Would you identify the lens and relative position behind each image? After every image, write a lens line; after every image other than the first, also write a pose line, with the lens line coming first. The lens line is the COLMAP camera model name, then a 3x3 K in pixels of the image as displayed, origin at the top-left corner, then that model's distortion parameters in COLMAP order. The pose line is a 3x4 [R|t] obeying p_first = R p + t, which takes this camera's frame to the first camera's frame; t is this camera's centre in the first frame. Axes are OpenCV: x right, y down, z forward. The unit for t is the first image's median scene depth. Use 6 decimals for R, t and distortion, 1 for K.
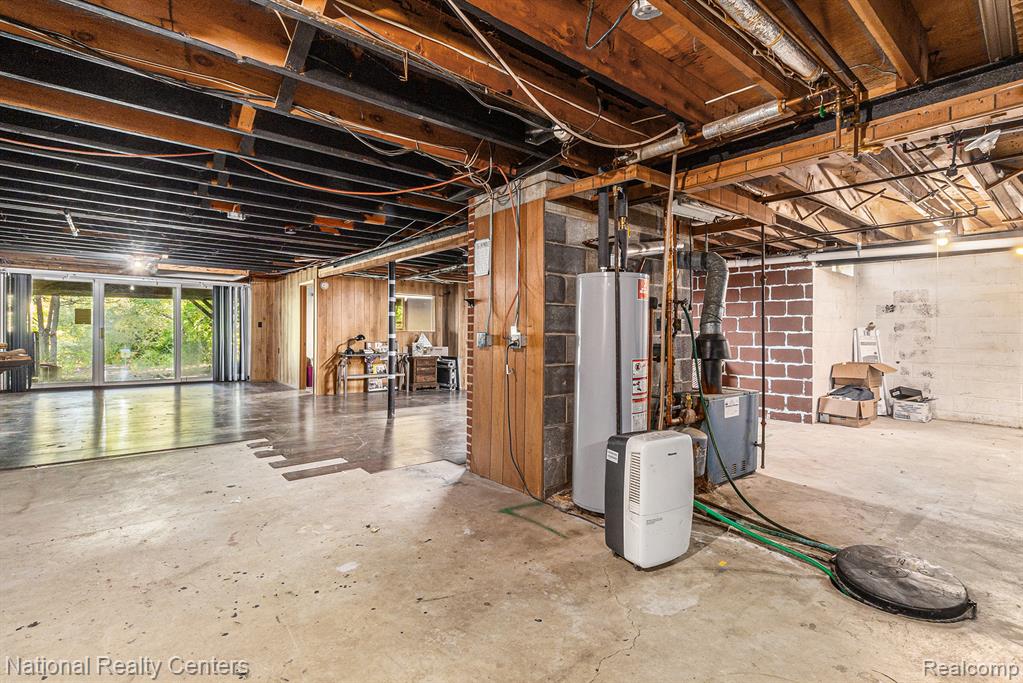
lens RADIAL K [[480.1, 0, 513.9], [0, 480.1, 339.4], [0, 0, 1]] dist [-0.003795, 0.000078]
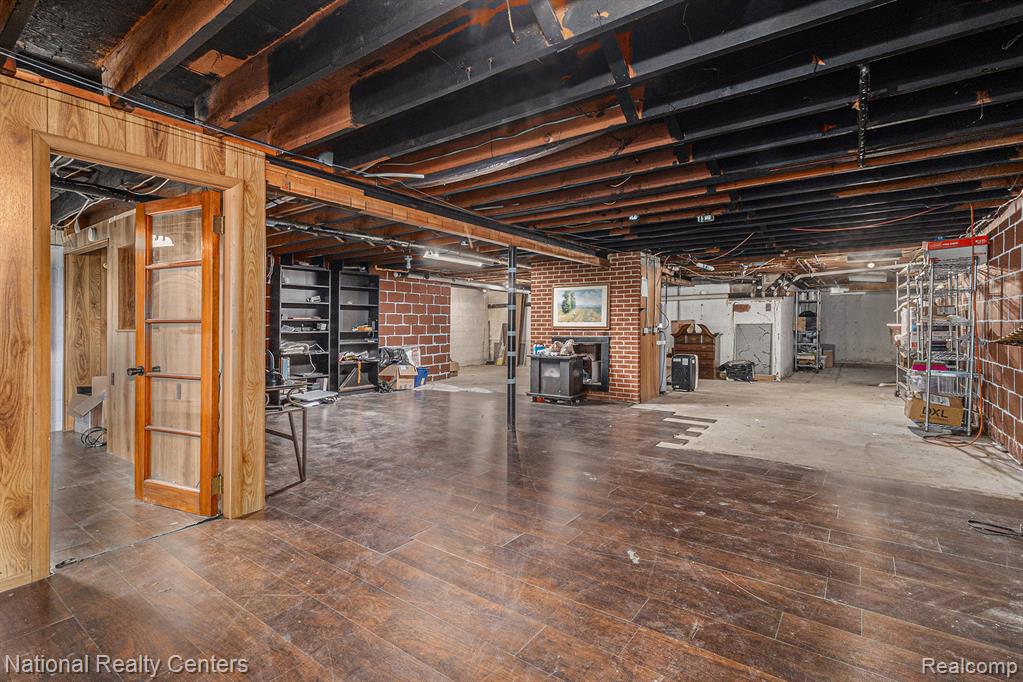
lens RADIAL K [[480.1, 0, 508.5], [0, 480.1, 326.1], [0, 0, 1]] dist [-0.003795, 0.000078]
pose [[-0.252108, -0.011456, 0.967631, -0.331660], [0.005858, 0.999894, 0.013364, -0.009691], [-0.967681, 0.009038, -0.252014, 0.376116]]
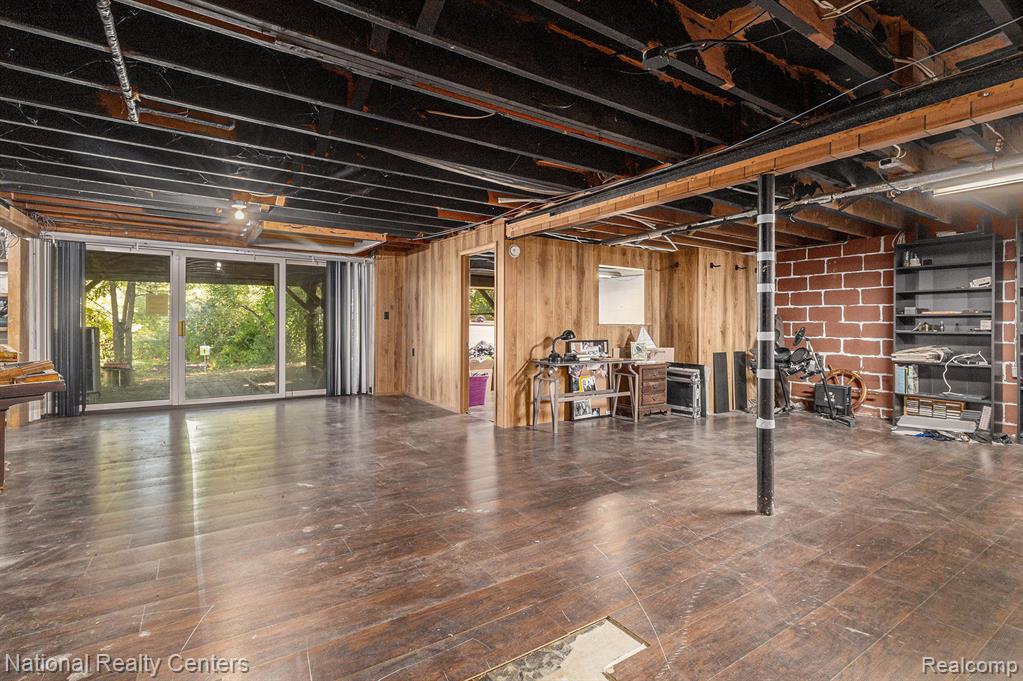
lens RADIAL K [[480.1, 0, 510.6], [0, 480.1, 329.8], [0, 0, 1]] dist [-0.003795, 0.000078]
pose [[0.994609, -0.003214, -0.103642, -0.304086], [0.003069, 0.999994, -0.001565, -0.008842], [0.103646, 0.001238, 0.994613, 0.345428]]
